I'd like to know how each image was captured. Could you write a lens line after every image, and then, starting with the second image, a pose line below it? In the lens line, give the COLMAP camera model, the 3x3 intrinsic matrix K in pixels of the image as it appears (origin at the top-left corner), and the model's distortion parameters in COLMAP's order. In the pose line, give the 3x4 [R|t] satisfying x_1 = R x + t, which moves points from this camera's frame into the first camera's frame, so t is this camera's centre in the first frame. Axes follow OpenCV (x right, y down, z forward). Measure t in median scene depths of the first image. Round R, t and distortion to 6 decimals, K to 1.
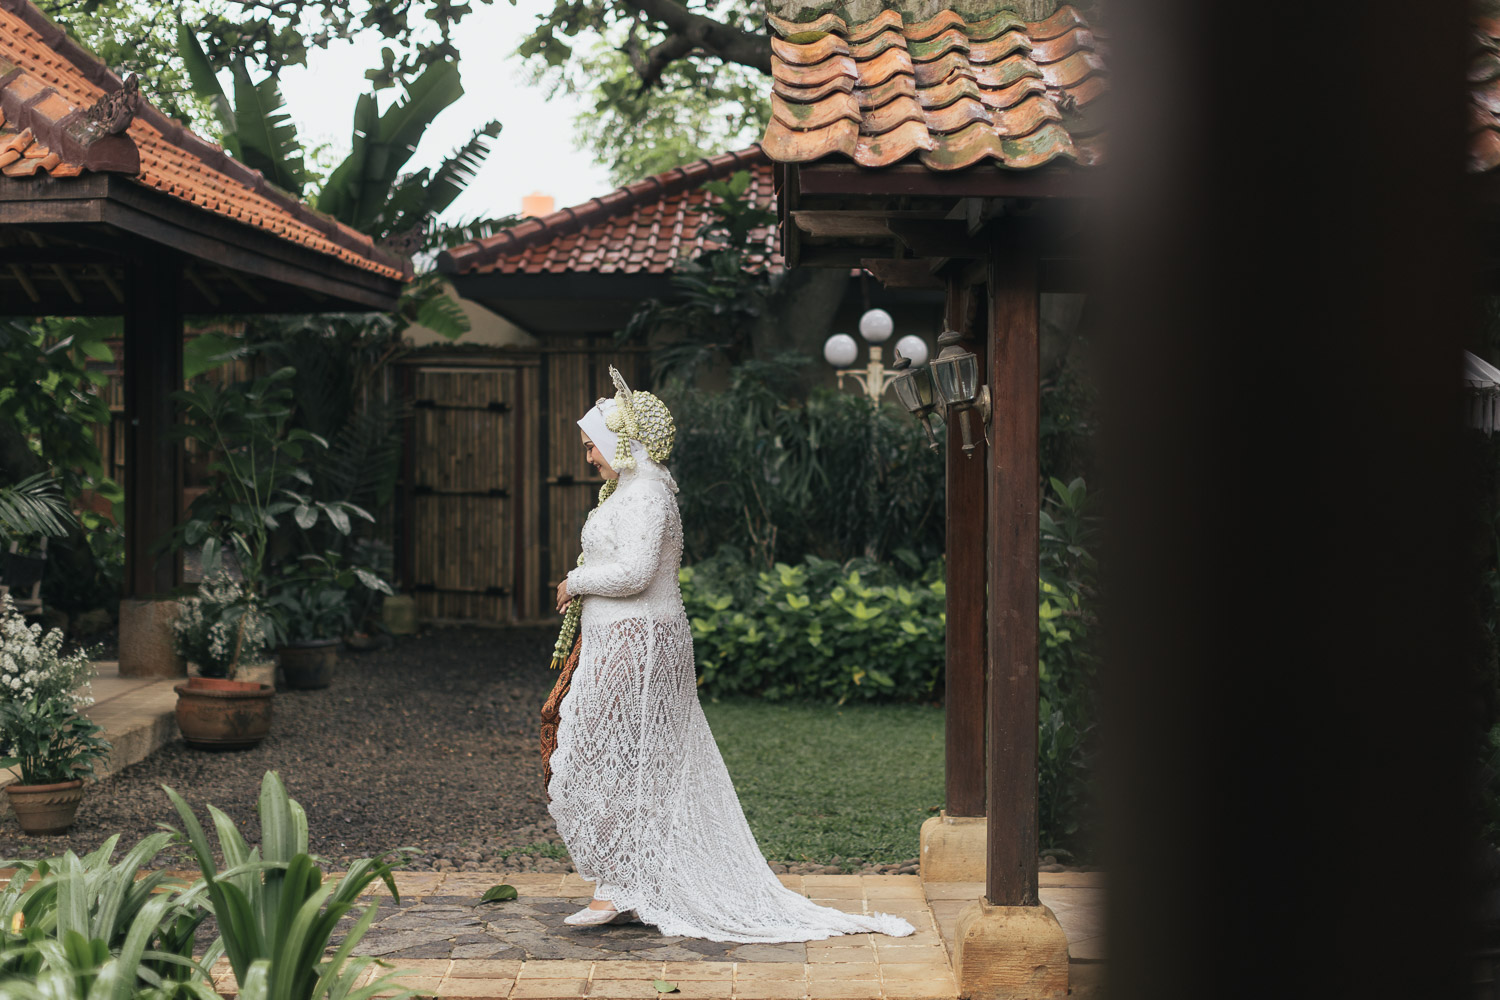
lens RADIAL K [[2165.5, 0, 742.6], [0, 2165.5, 482.5], [0, 0, 1]] dist [0.024296, -0.072769]
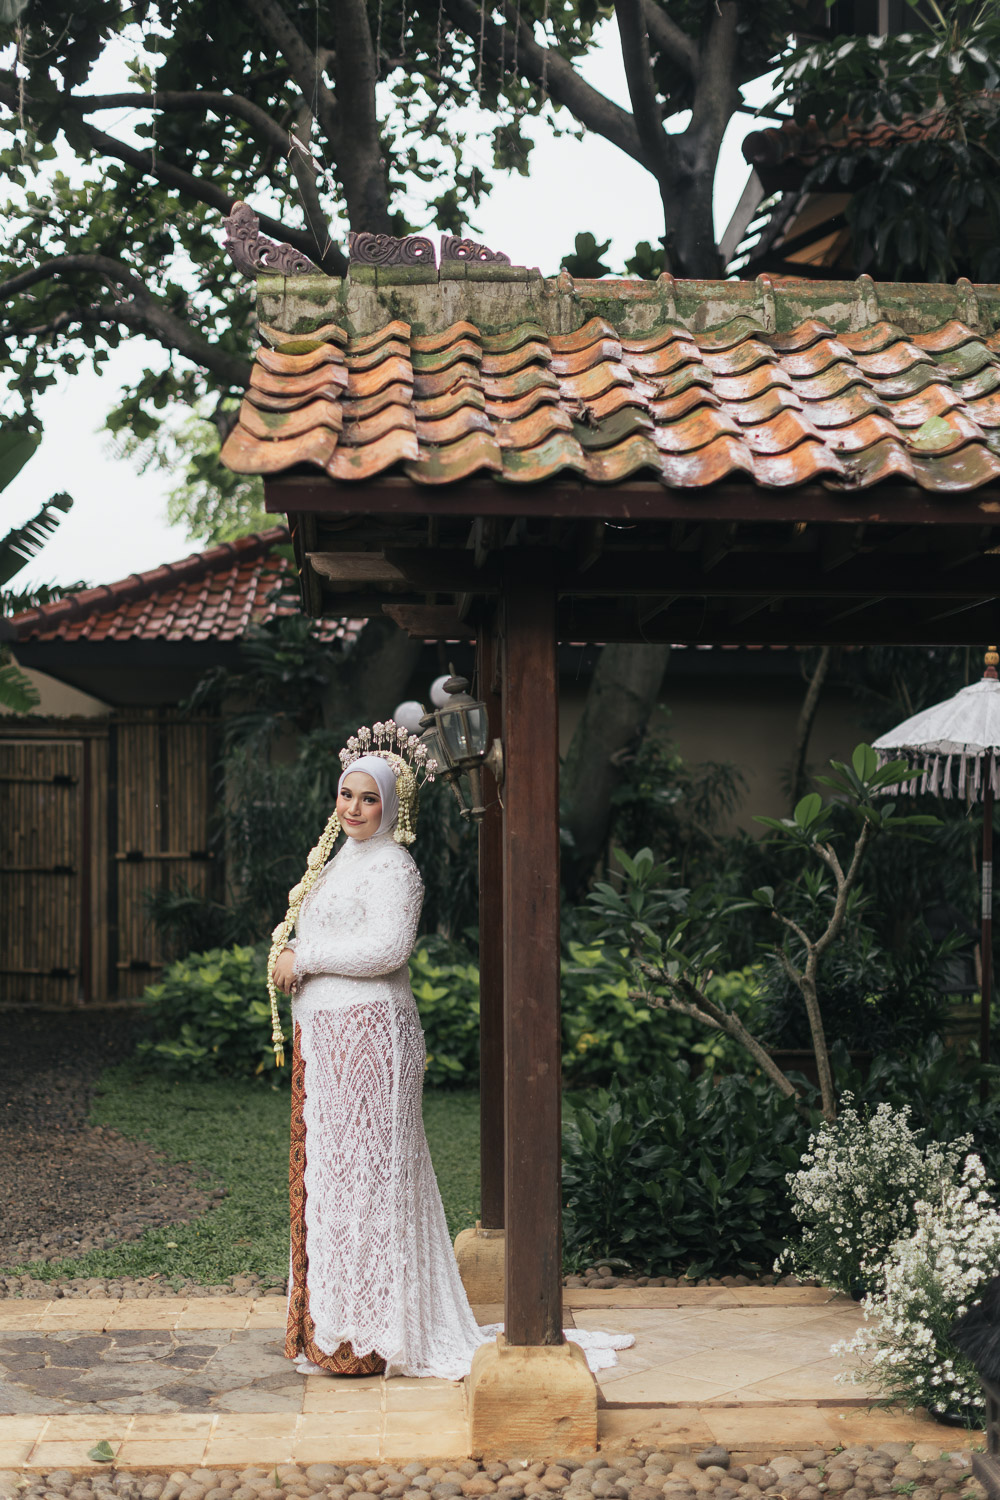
lens RADIAL K [[2132.2, 0, 460.2], [0, 2132.2, 754.6], [0, 0, 1]] dist [0.009599, -0.025689]
pose [[0.998855, -0.004519, 0.047616, 0.024518], [0.006835, 0.998796, -0.048575, 0.001260], [-0.047339, 0.048845, 0.997684, 0.064581]]
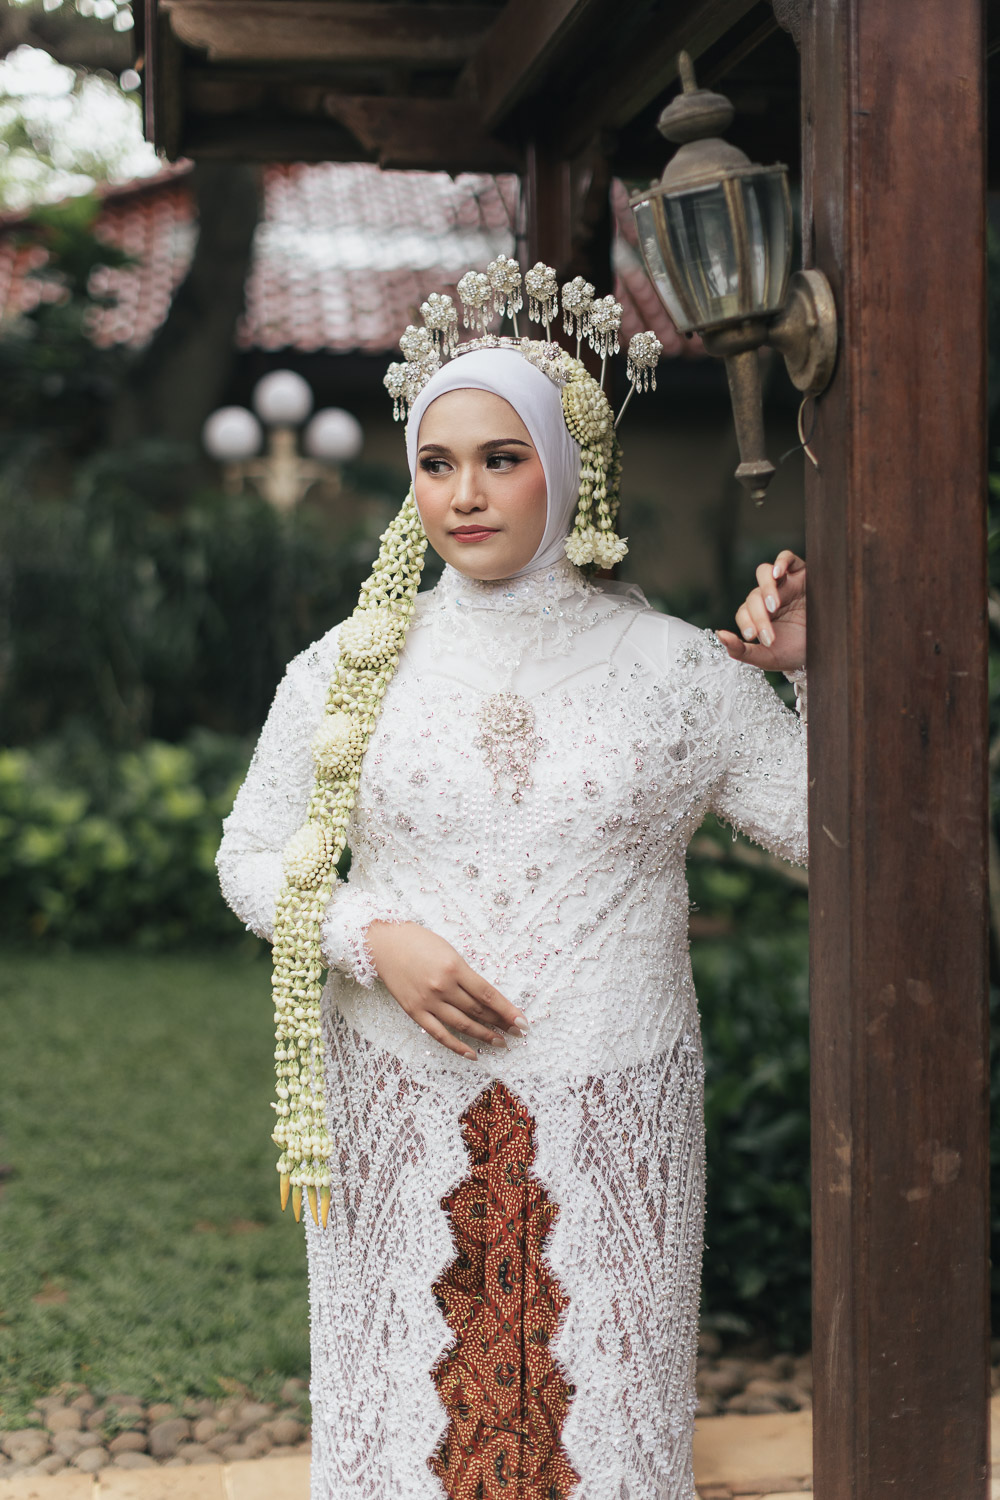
lens RADIAL K [[2205.5, 0, 492.5], [0, 2205.5, 754.2], [0, 0, 1]] dist [0.023245, -0.071857]
pose [[0.985188, -0.026723, 0.169383, 0.004567], [0.017390, 0.998260, 0.056345, 0.002857], [-0.170594, -0.052565, 0.983938, 0.298653]]
